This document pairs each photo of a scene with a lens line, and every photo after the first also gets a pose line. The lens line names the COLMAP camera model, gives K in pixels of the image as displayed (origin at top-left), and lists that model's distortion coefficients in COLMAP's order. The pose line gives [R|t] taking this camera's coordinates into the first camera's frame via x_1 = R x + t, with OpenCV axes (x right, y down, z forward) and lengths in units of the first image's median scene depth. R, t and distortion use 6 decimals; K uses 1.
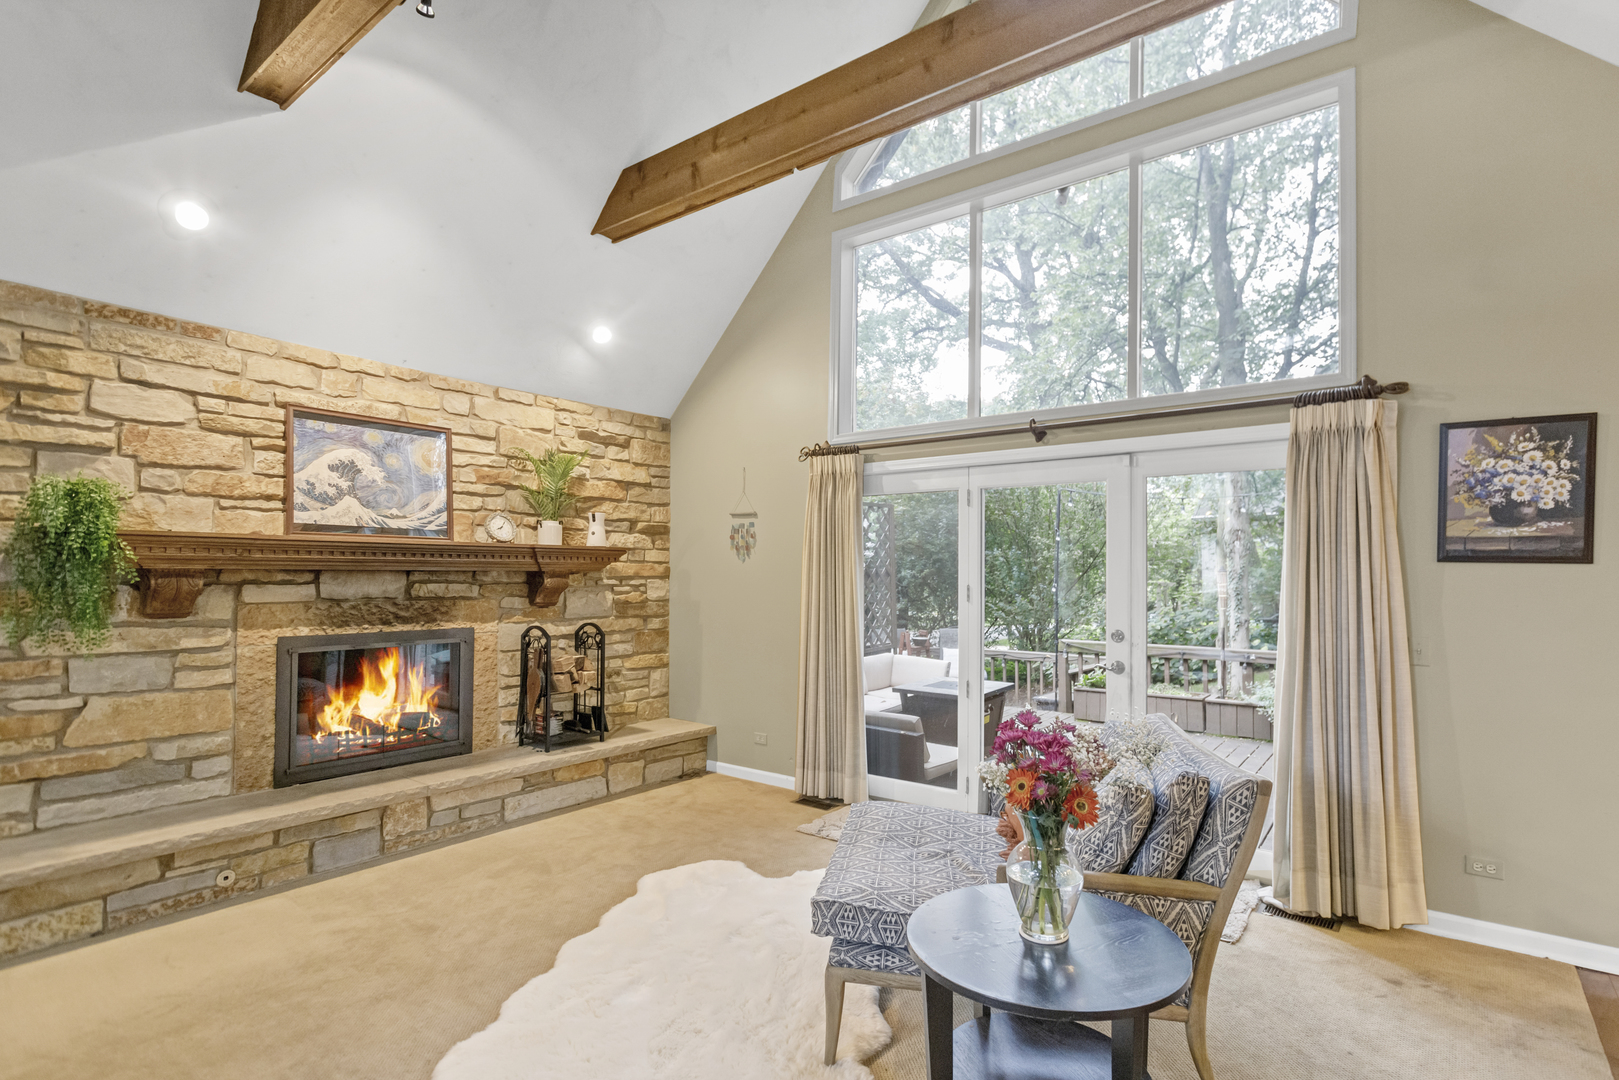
lens RADIAL K [[772.1, 0, 811.9], [0, 772.1, 560.2], [0, 0, 1]] dist [0.003877, 0.000286]
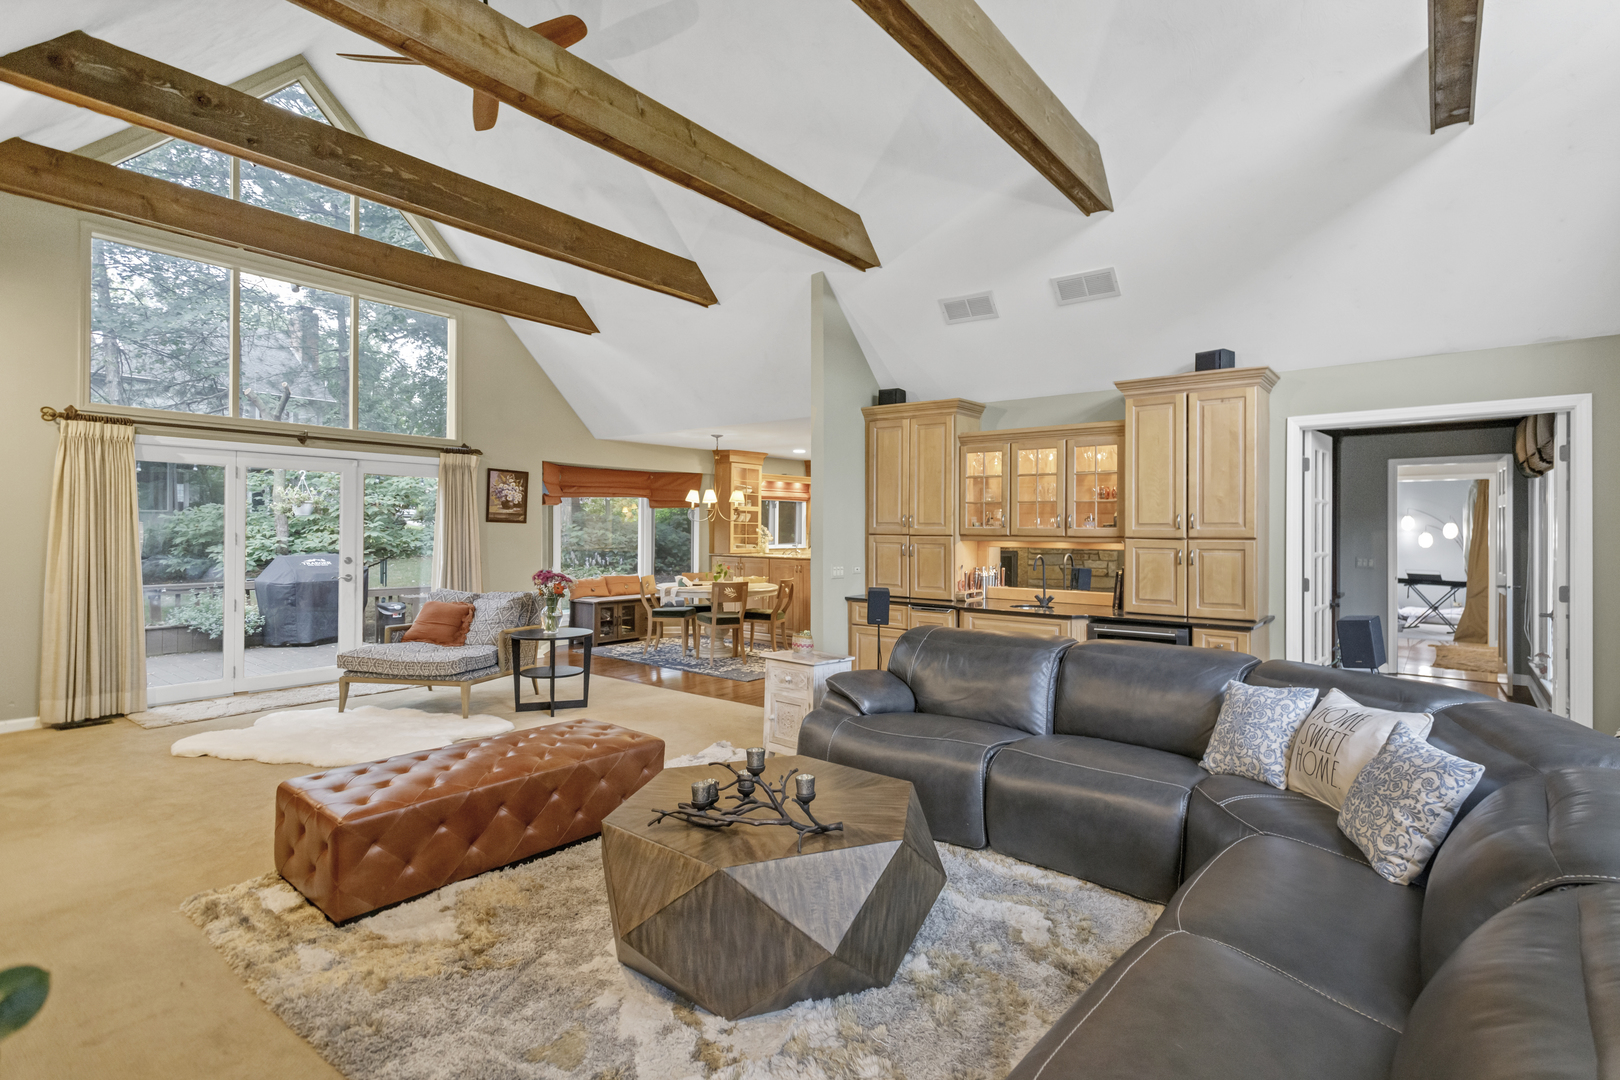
lens RADIAL K [[789.4, 0, 812.7], [0, 789.4, 533.0], [0, 0, 1]] dist [0.006155, -0.000057]
pose [[0.024137, -0.006907, 0.999685, -1.714564], [-0.020877, 0.999755, 0.007412, -0.002408], [-0.999491, -0.021050, 0.023987, -0.146259]]
